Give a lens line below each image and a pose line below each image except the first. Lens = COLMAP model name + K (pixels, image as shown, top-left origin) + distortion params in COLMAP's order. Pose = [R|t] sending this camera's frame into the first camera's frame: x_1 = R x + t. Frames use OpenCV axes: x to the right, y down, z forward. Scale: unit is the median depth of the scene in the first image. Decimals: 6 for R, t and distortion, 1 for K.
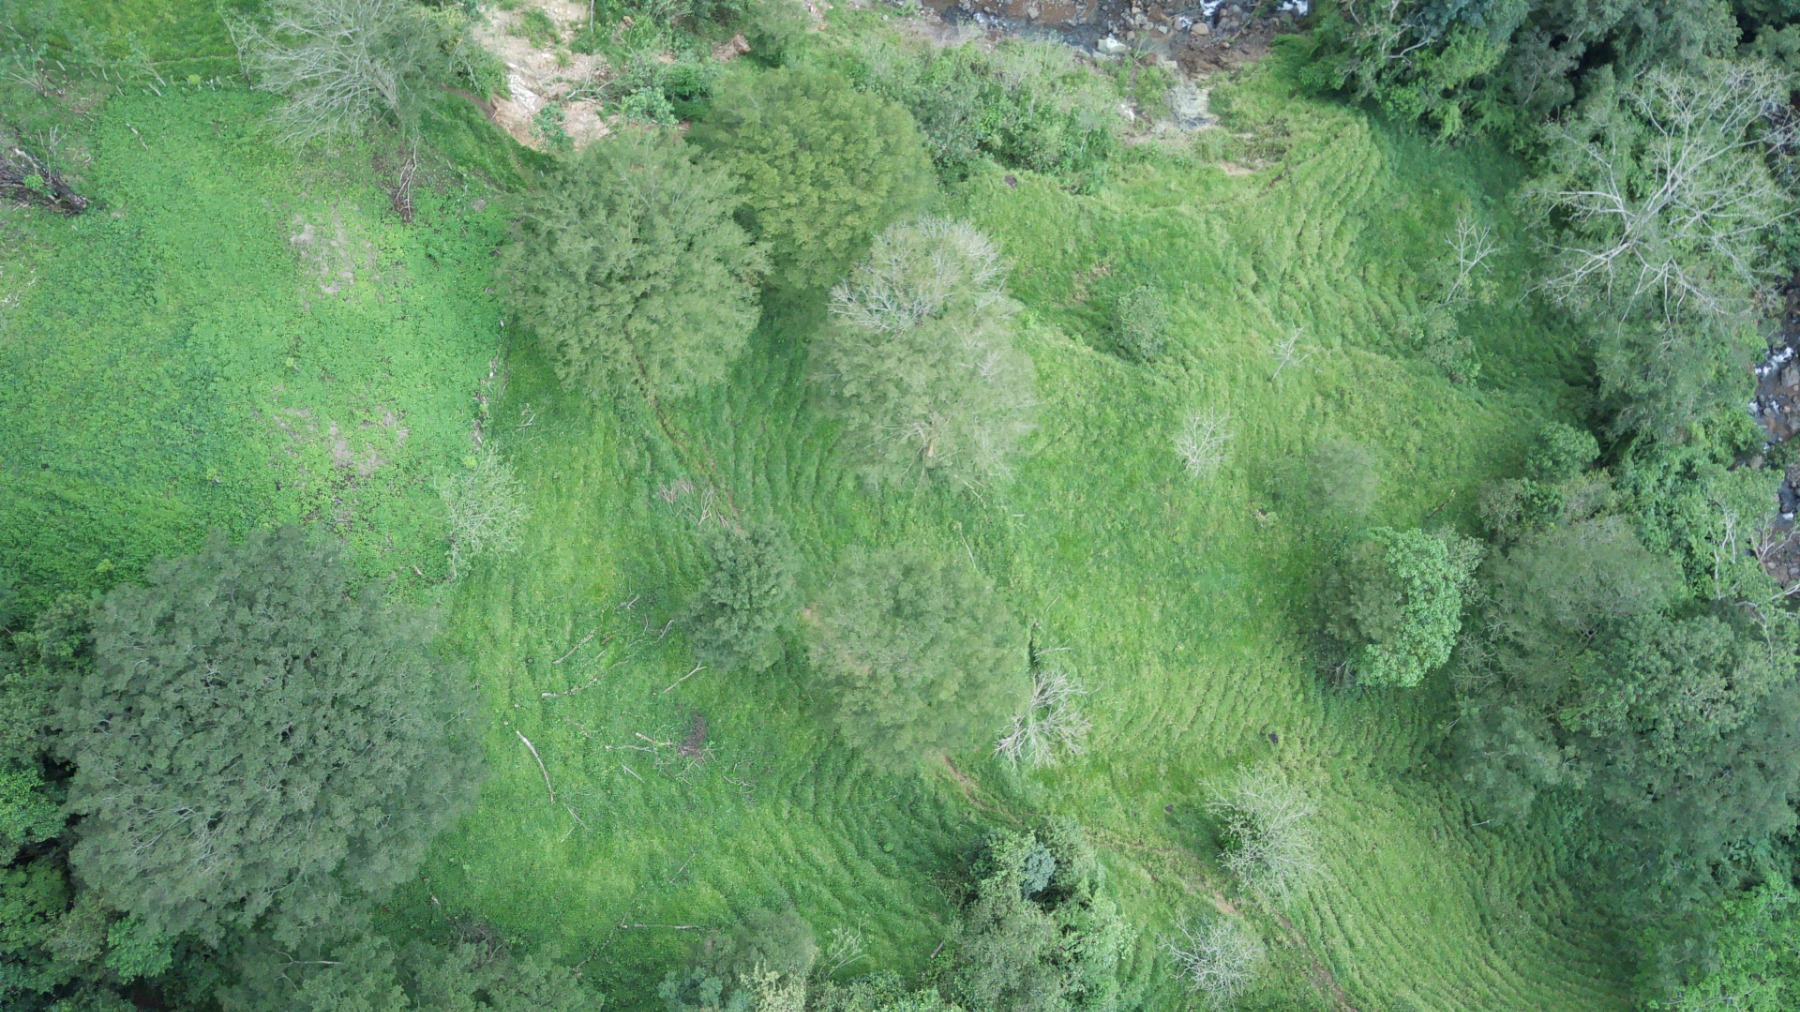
lens RADIAL K [[1511.7, 0, 918.4], [0, 1511.7, 528.6], [0, 0, 1]] dist [0.061086, -0.123822]
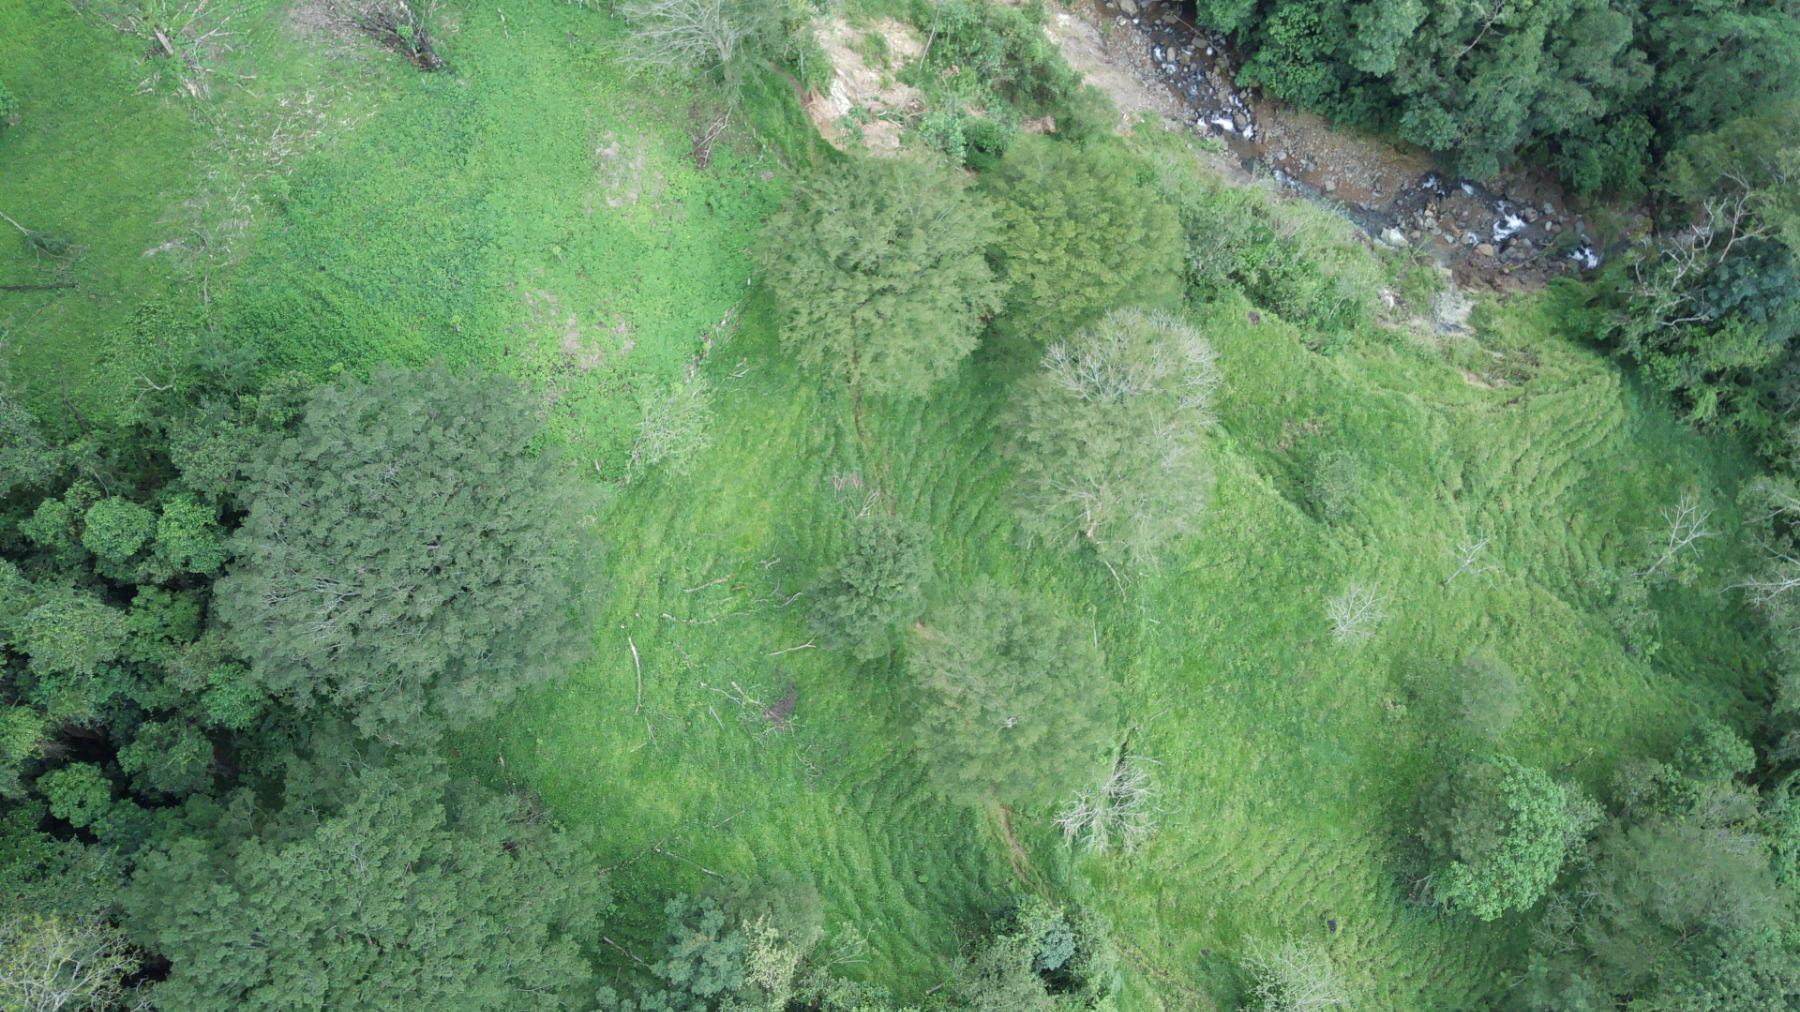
lens RADIAL K [[1510.4, 0, 920.0], [0, 1510.4, 535.4], [0, 0, 1]] dist [0.042420, -0.081212]
pose [[0.937200, 0.323228, -0.131074, 0.033282], [-0.334239, 0.939688, -0.072595, 0.063346], [0.099704, 0.111846, 0.988711, -0.020693]]
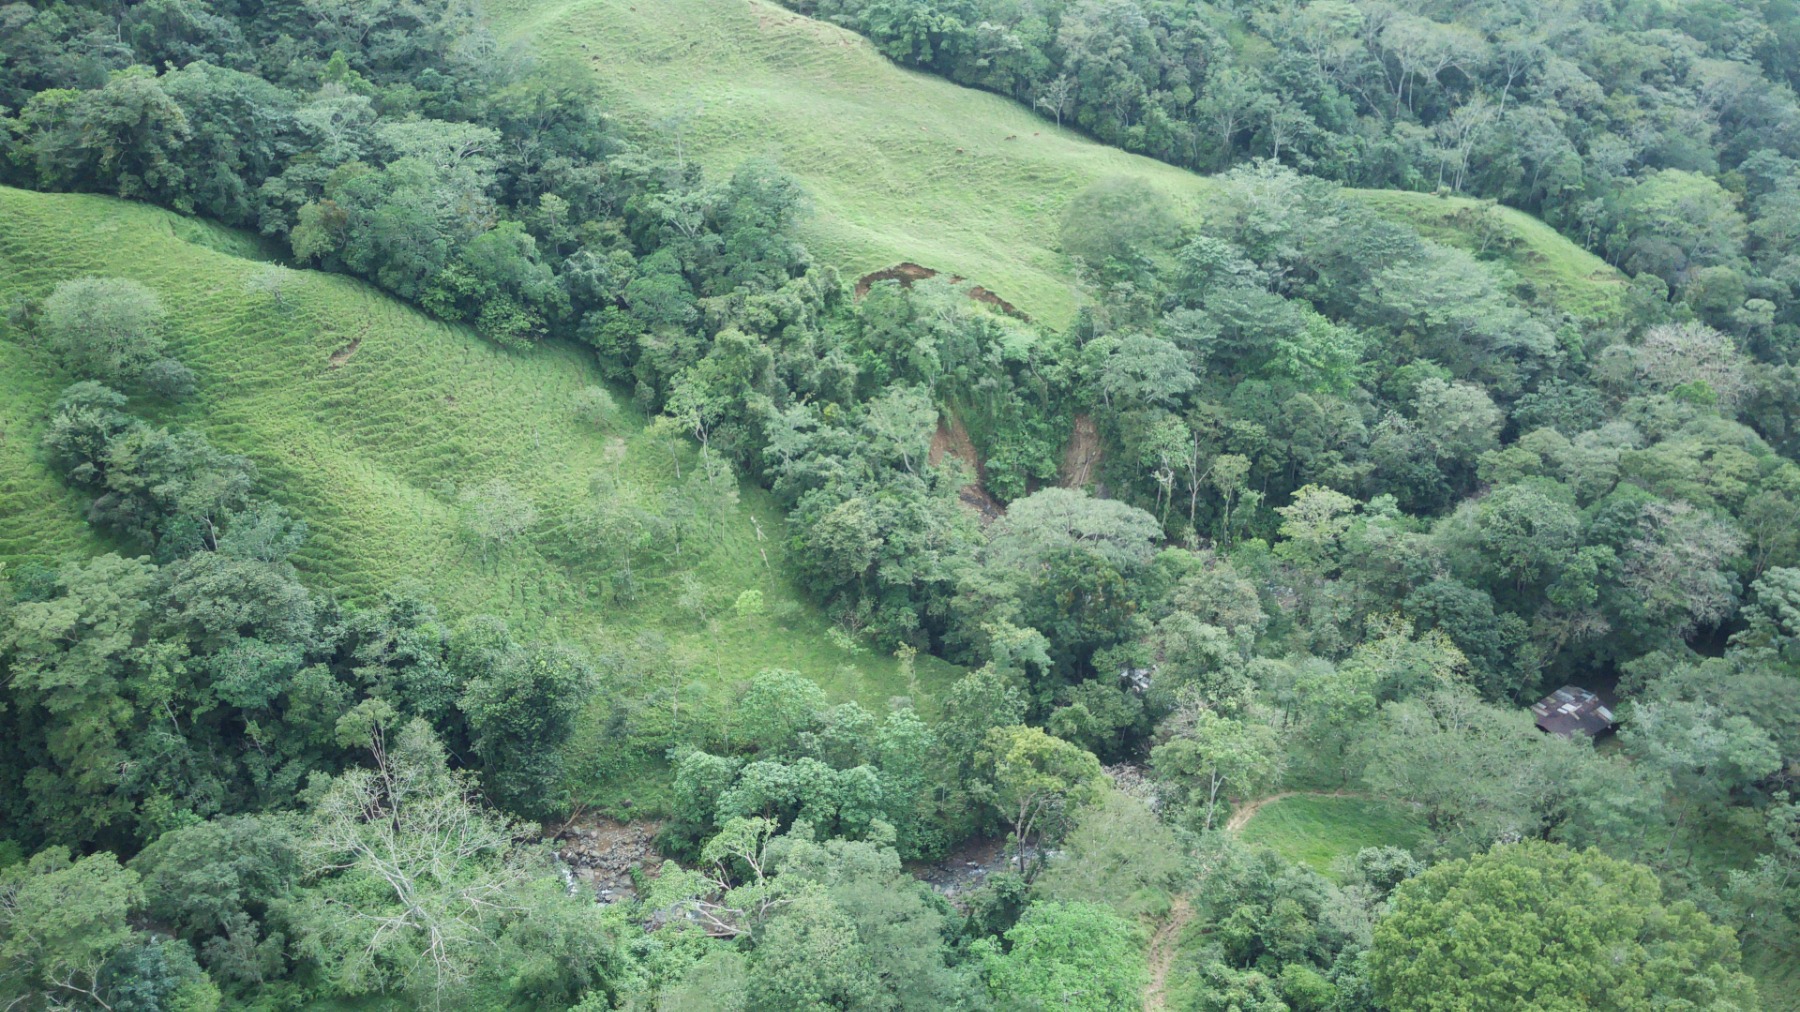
lens RADIAL K [[1511.7, 0, 918.4], [0, 1511.7, 528.6], [0, 0, 1]] dist [0.061086, -0.123822]
pose [[0.153659, -0.599912, 0.785171, -0.212777], [0.956127, 0.290841, 0.035103, 0.037296], [-0.249419, 0.745330, 0.618283, -0.019772]]
